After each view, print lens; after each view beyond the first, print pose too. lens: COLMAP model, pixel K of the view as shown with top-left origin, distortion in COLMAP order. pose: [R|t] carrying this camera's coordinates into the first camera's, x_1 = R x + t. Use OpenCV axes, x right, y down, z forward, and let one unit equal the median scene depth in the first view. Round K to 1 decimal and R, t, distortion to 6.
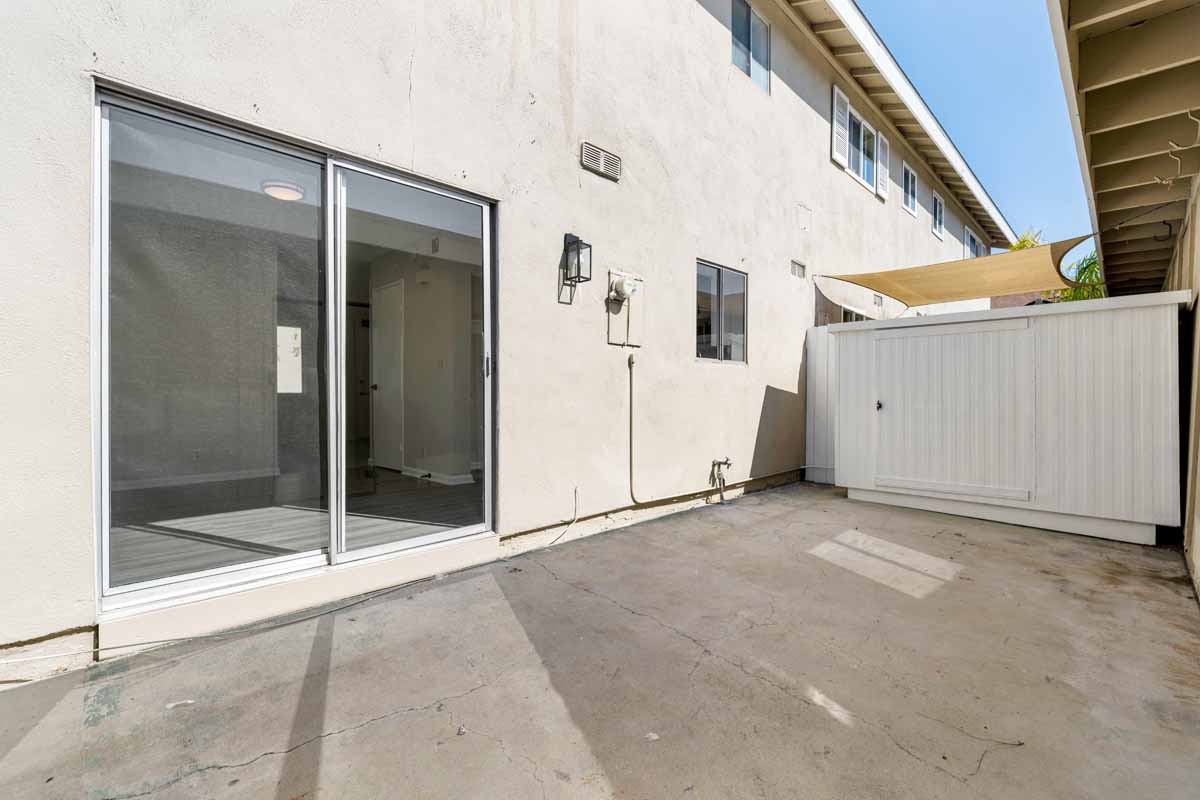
lens RADIAL K [[525.9, 0, 598.3], [0, 525.9, 395.7], [0, 0, 1]] dist [0.000718, -0.000309]
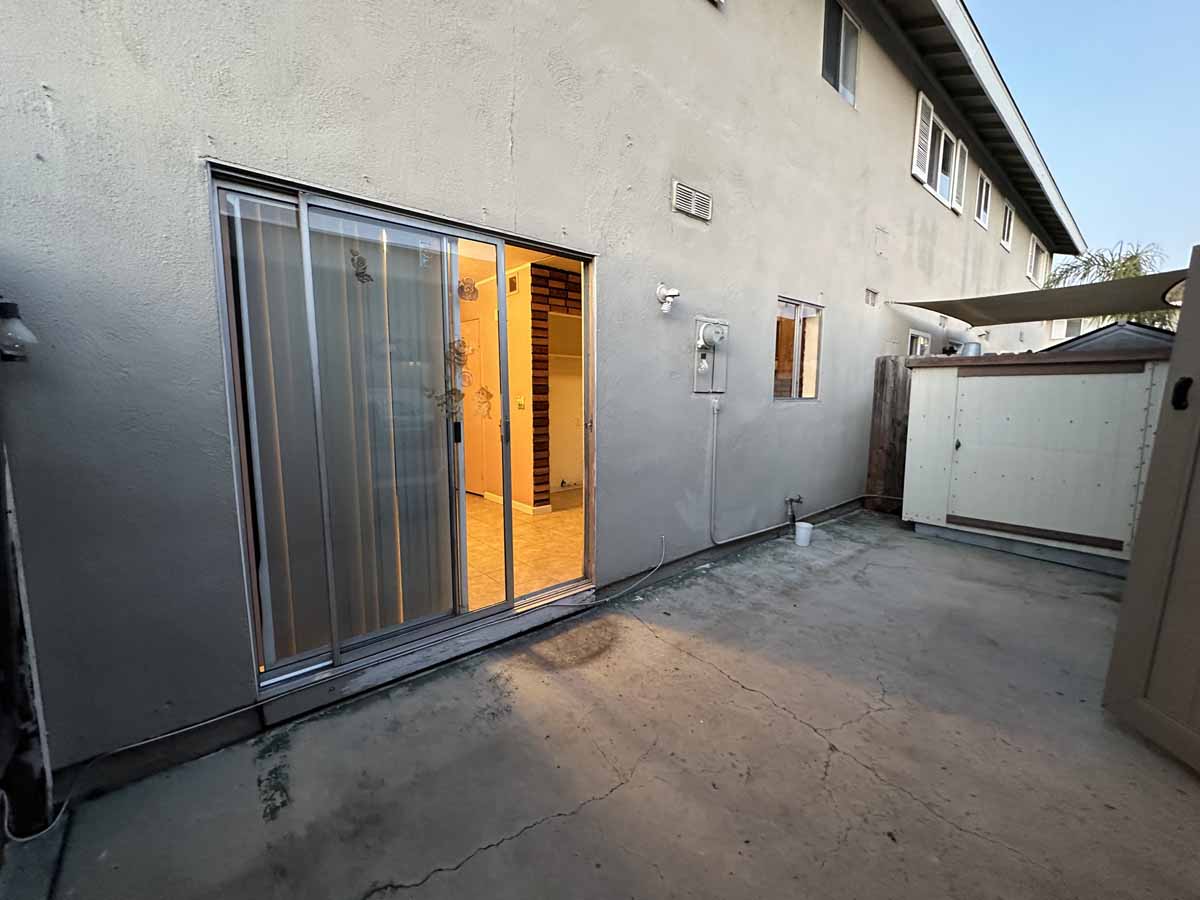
lens RADIAL K [[479.8, 0, 598.0], [0, 479.8, 446.4], [0, 0, 1]] dist [0.000673, 0.000306]
pose [[0.997360, 0.010199, -0.071890, -0.093906], [-0.001961, 0.993508, 0.113748, -0.097254], [0.072584, -0.113307, 0.990905, 0.065777]]
